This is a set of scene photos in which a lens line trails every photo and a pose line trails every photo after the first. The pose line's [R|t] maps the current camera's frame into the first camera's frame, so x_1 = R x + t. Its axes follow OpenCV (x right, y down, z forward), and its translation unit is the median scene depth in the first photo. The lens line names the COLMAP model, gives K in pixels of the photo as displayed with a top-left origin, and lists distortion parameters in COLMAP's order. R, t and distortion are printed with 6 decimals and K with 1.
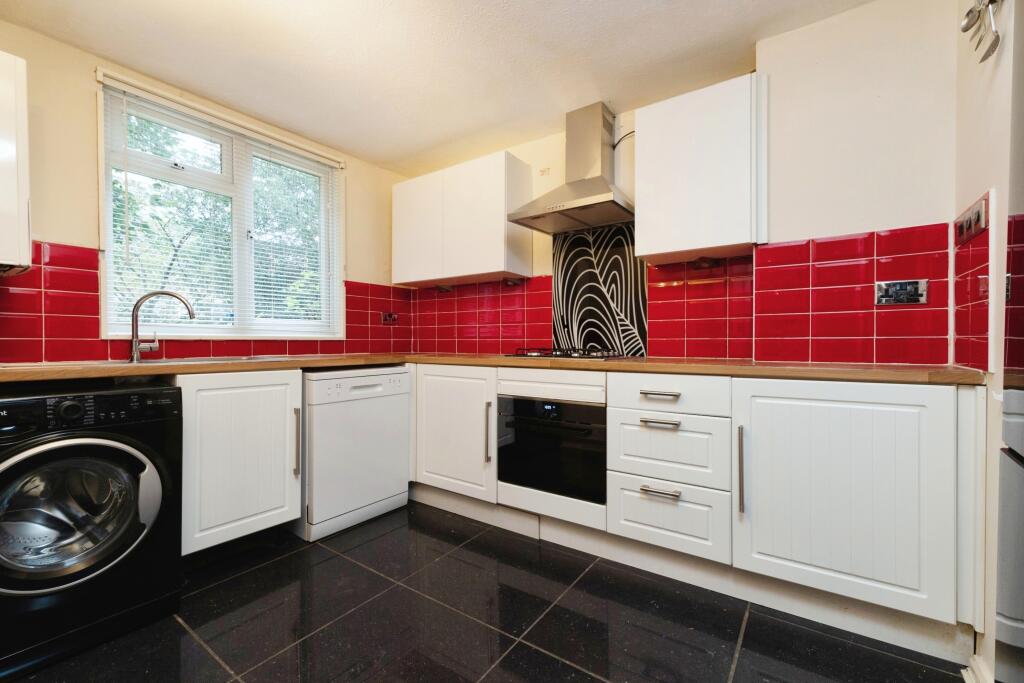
lens RADIAL K [[434.4, 0, 517.5], [0, 434.4, 344.5], [0, 0, 1]] dist [0.001797, 0.000248]
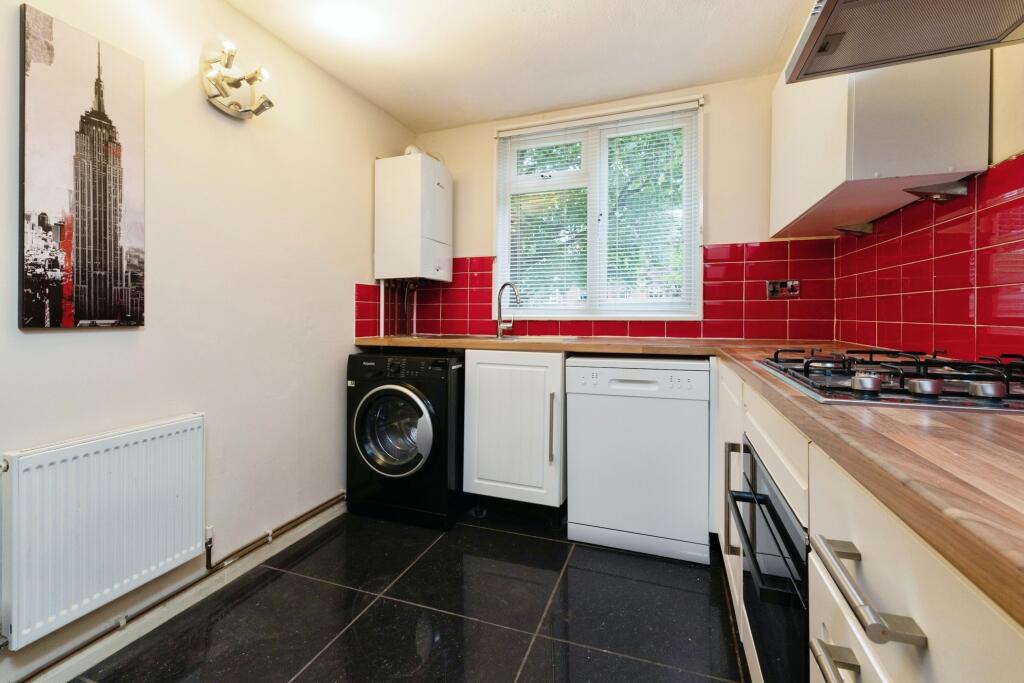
lens RADIAL K [[448.4, 0, 499.1], [0, 448.4, 313.5], [0, 0, 1]] dist [-0.001755, -0.000035]
pose [[0.244240, -0.004361, -0.969705, 0.415150], [-0.004742, 0.999973, -0.005691, -0.023368], [0.969703, 0.005988, 0.244213, 0.607889]]
